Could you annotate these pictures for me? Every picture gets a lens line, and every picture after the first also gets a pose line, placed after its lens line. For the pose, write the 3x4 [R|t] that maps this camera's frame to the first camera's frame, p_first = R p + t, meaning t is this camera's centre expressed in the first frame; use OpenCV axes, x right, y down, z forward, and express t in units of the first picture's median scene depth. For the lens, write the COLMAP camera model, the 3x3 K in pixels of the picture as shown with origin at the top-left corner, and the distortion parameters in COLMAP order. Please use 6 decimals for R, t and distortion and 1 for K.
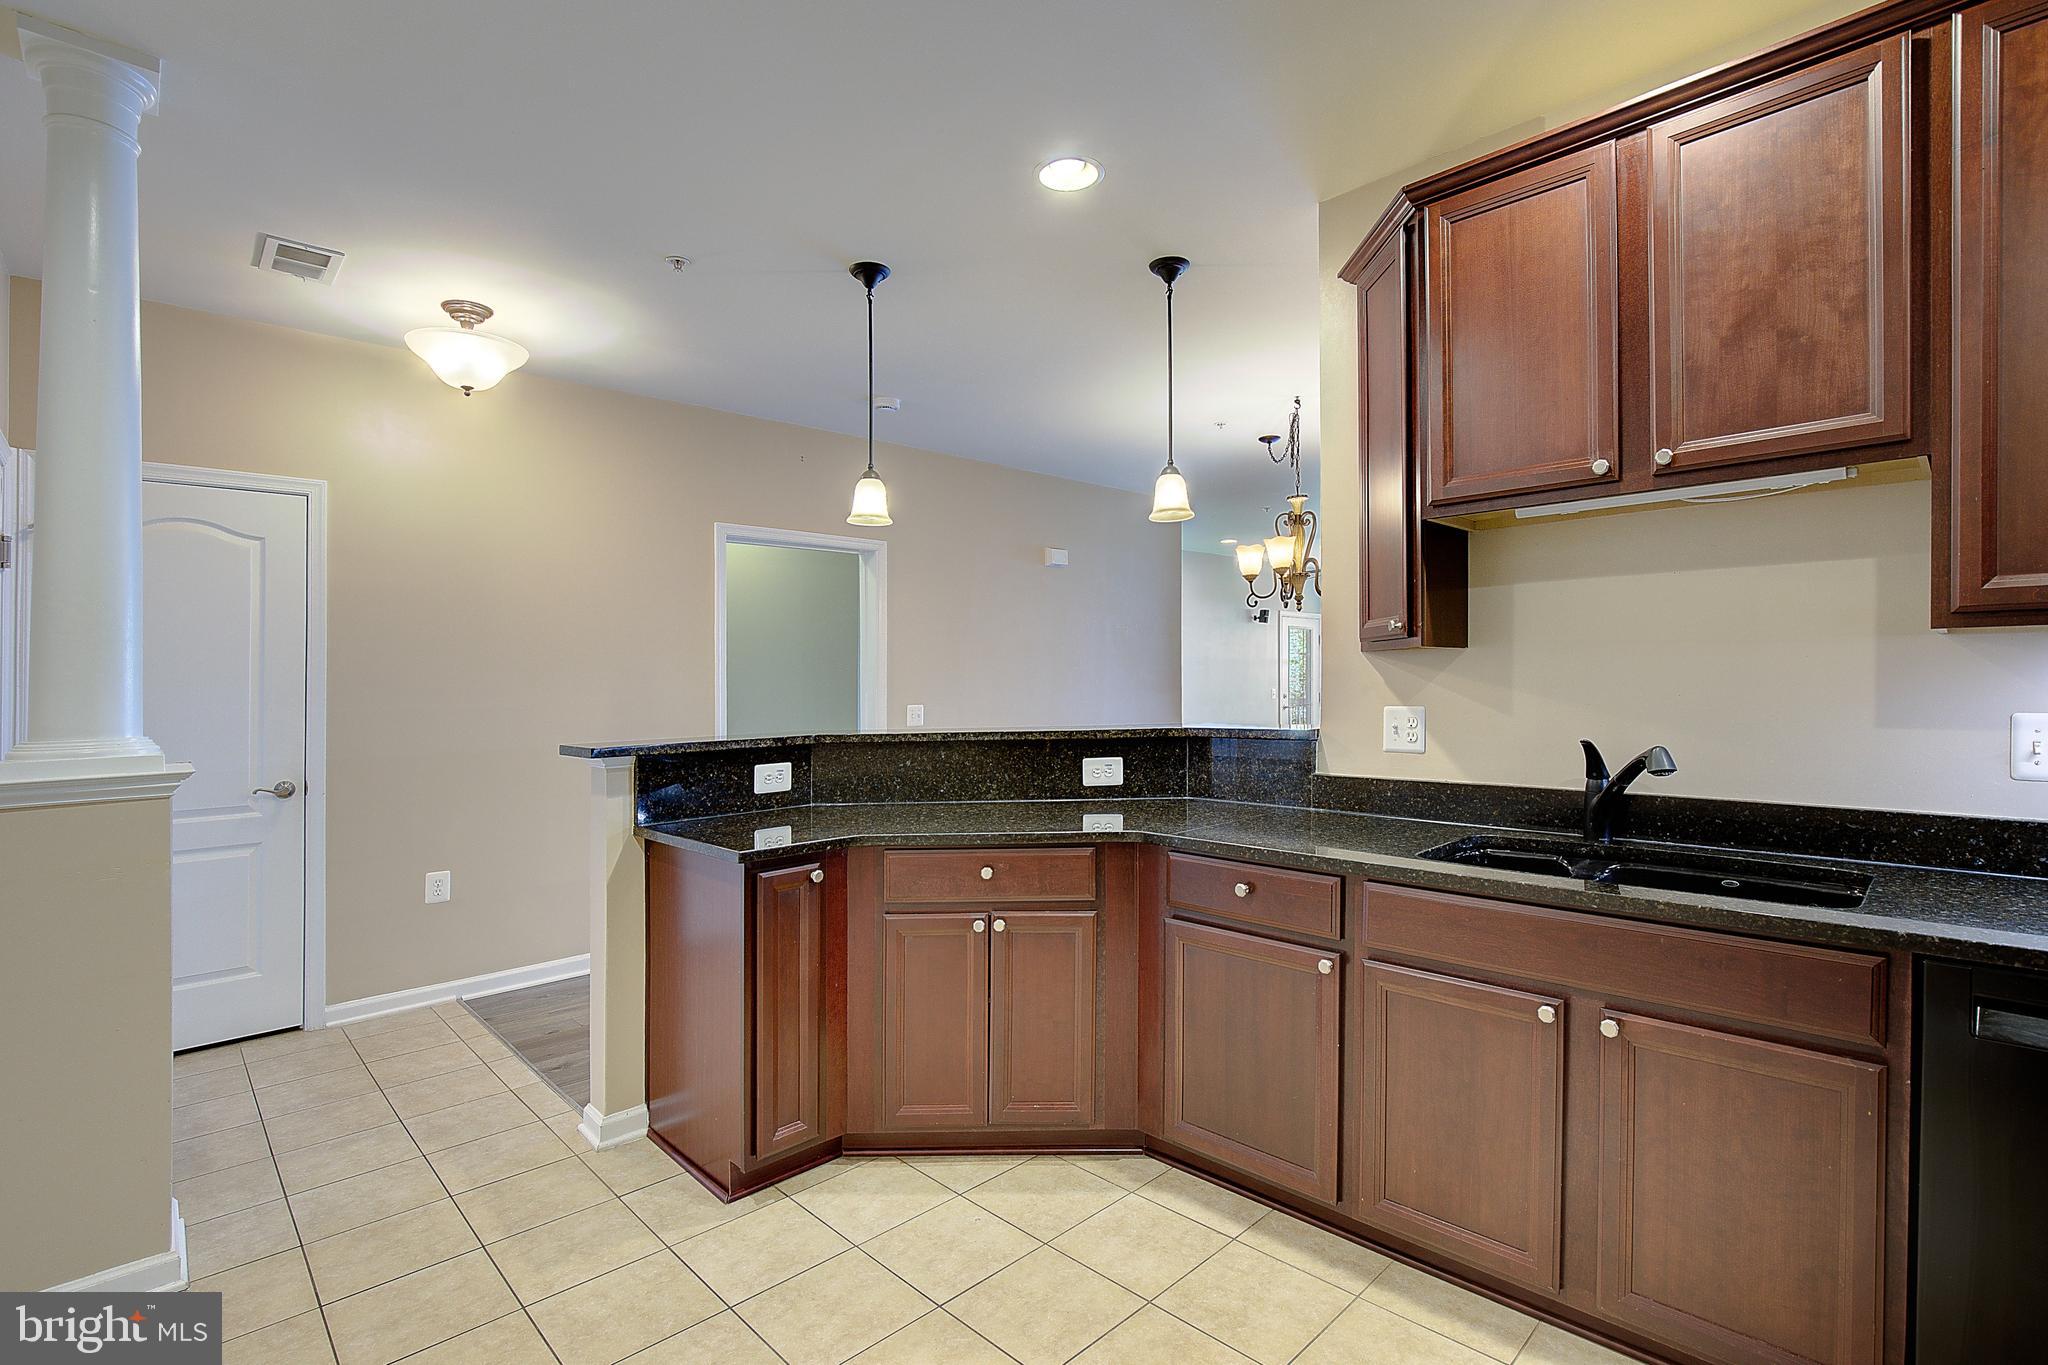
lens RADIAL K [[938.1, 0, 1045.0], [0, 938.1, 687.0], [0, 0, 1]] dist [-0.001011, -0.000337]
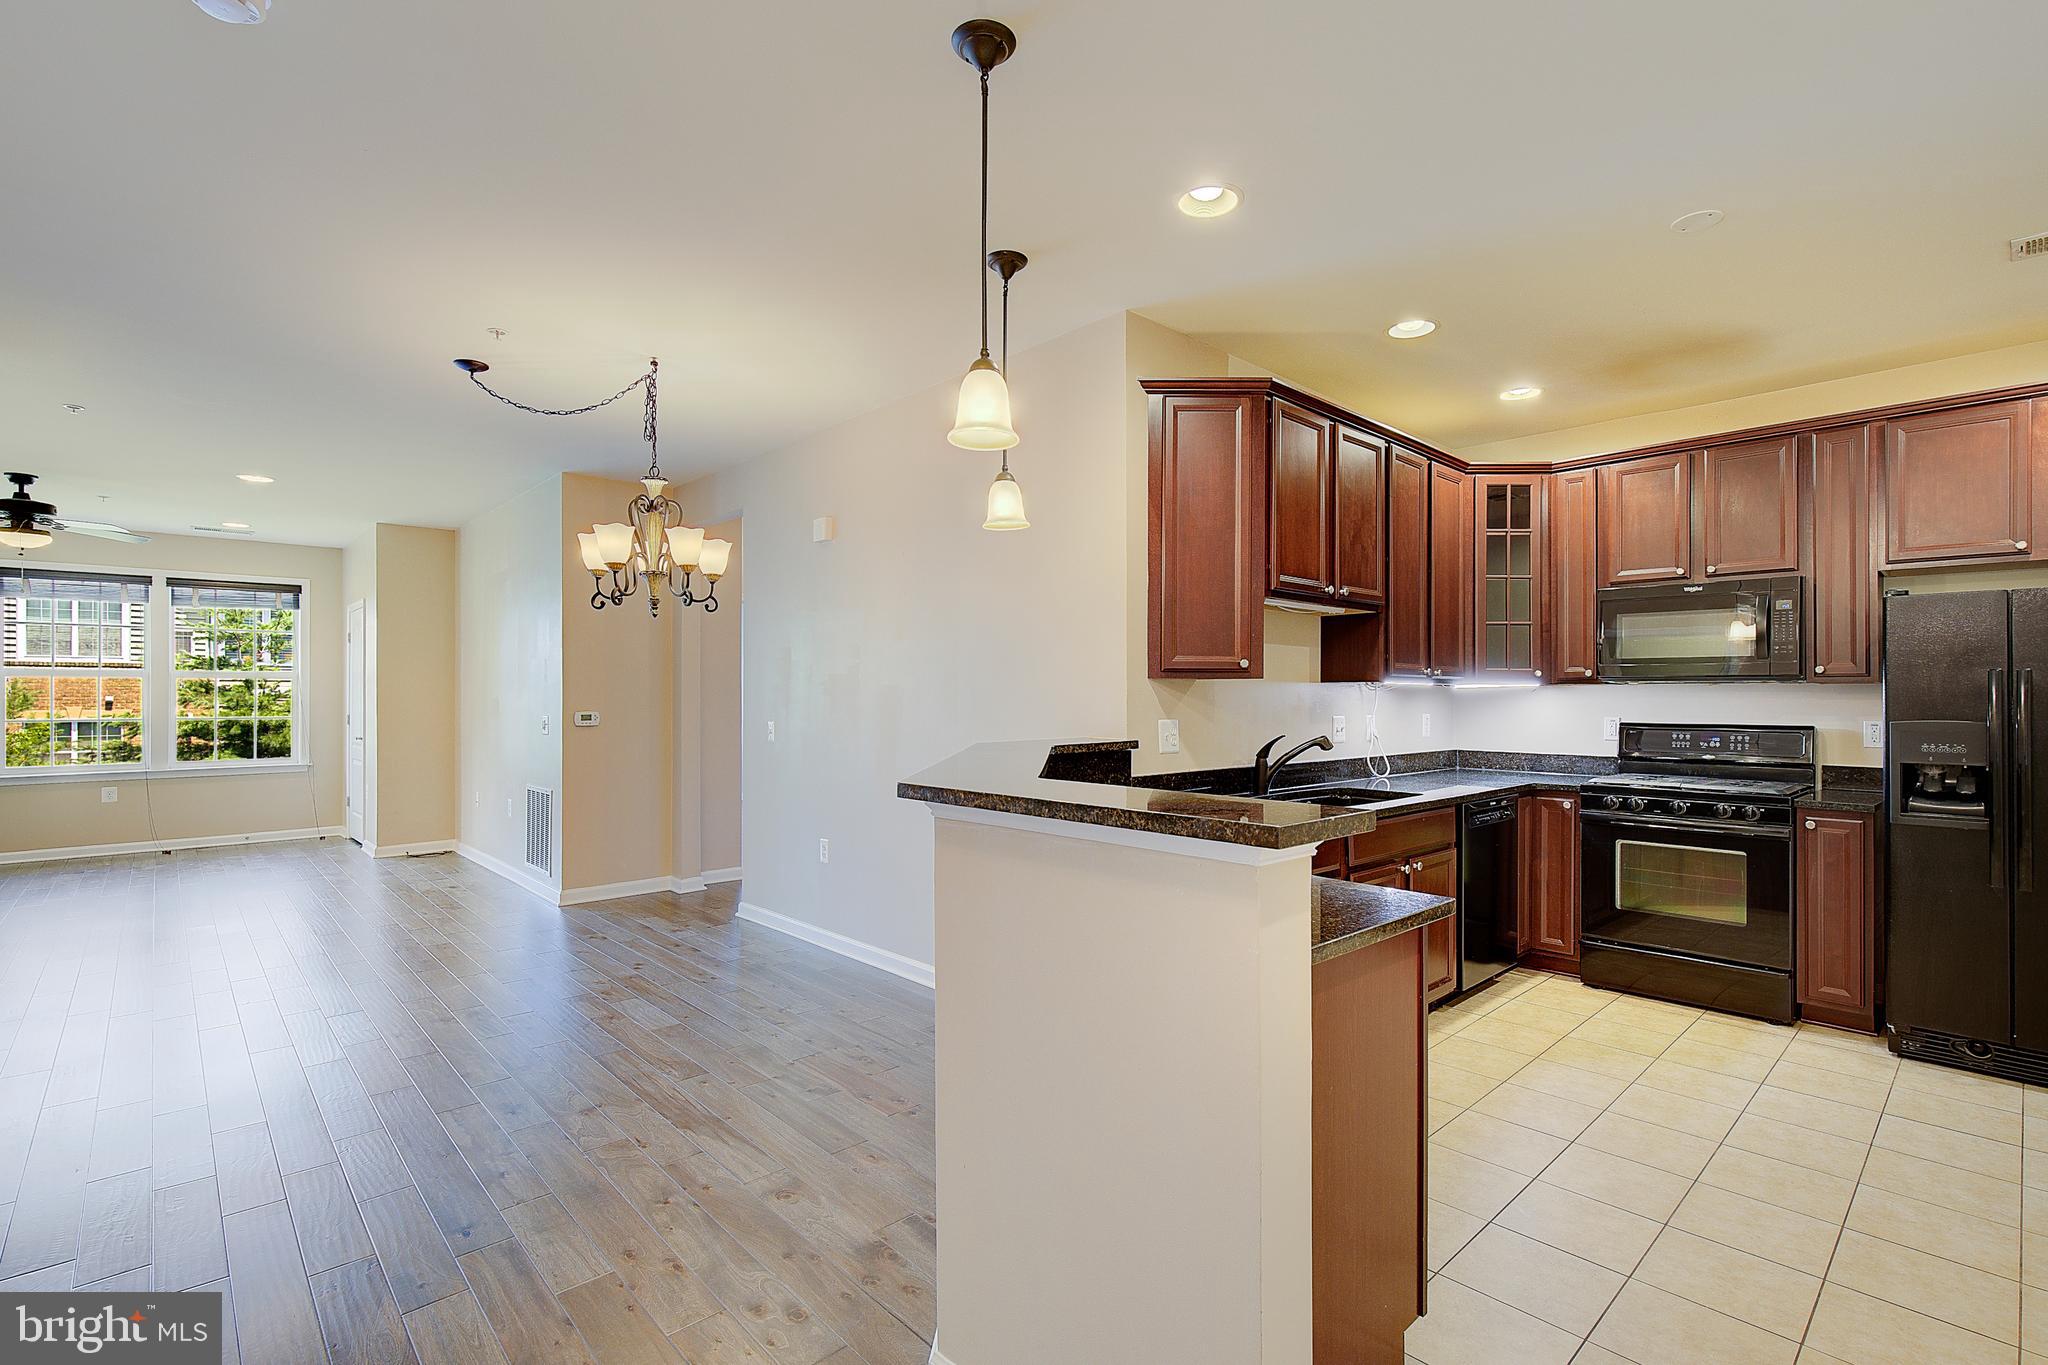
lens RADIAL K [[938.1, 0, 1045.0], [0, 938.1, 687.0], [0, 0, 1]] dist [-0.001011, -0.000337]
pose [[0.014071, 0.026823, 0.999541, -0.808673], [0.006971, 0.999613, -0.026923, 0.007281], [-0.999877, 0.007346, 0.013878, 0.957809]]
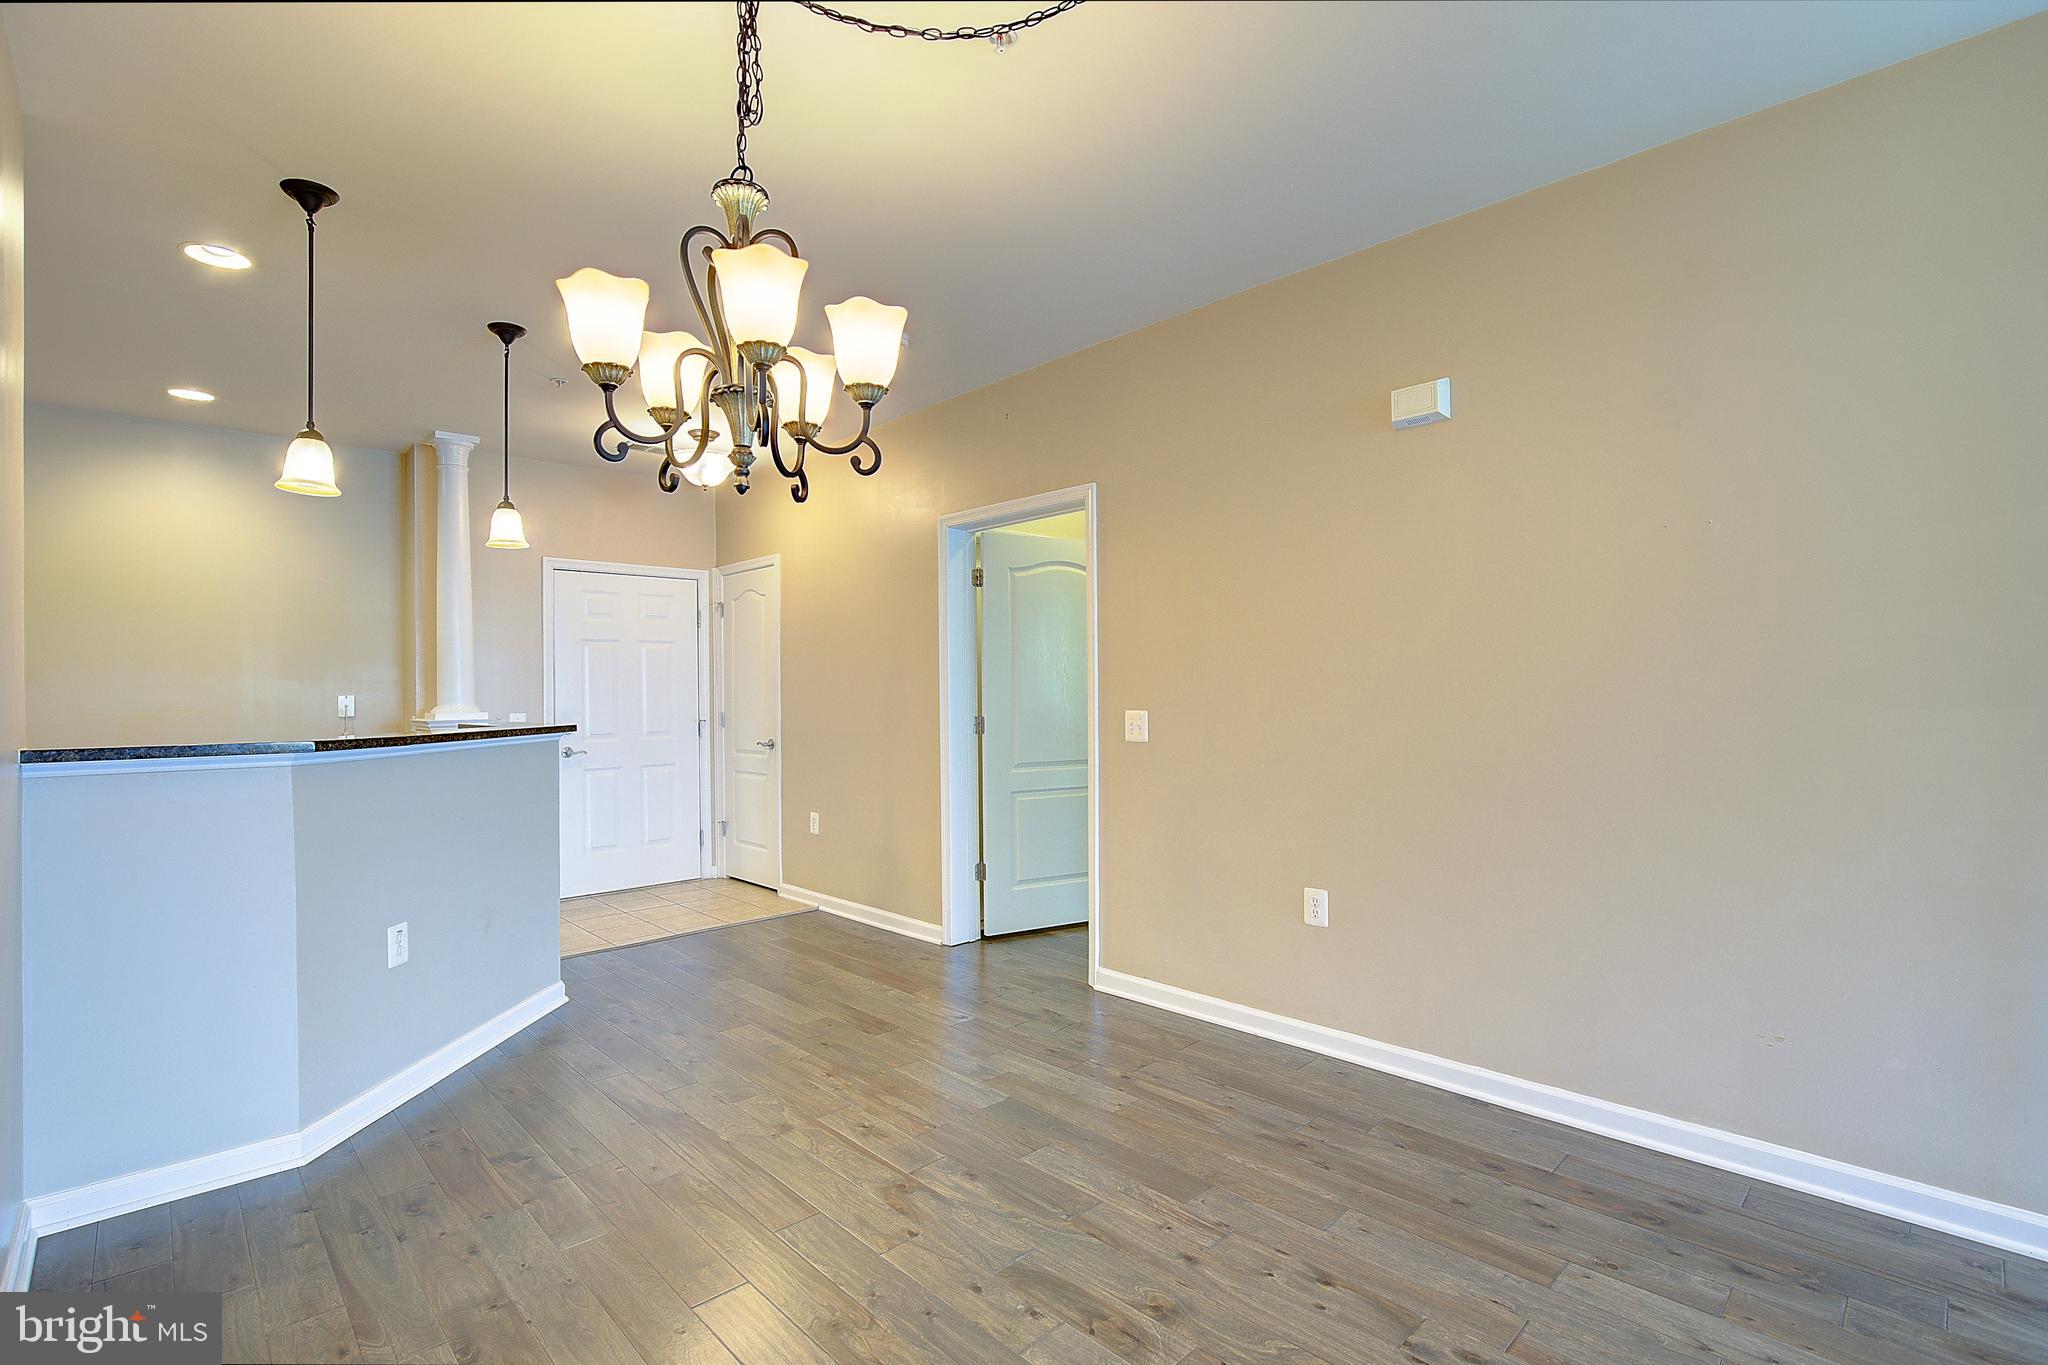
lens RADIAL K [[951.0, 0, 1056.4], [0, 951.0, 688.8], [0, 0, 1]] dist [-0.017007, -0.000089]
pose [[0.007734, 0.013865, -0.999874, 0.965951], [0.006018, 0.999885, 0.013912, -0.011803], [0.999952, -0.006125, 0.007650, 1.664069]]
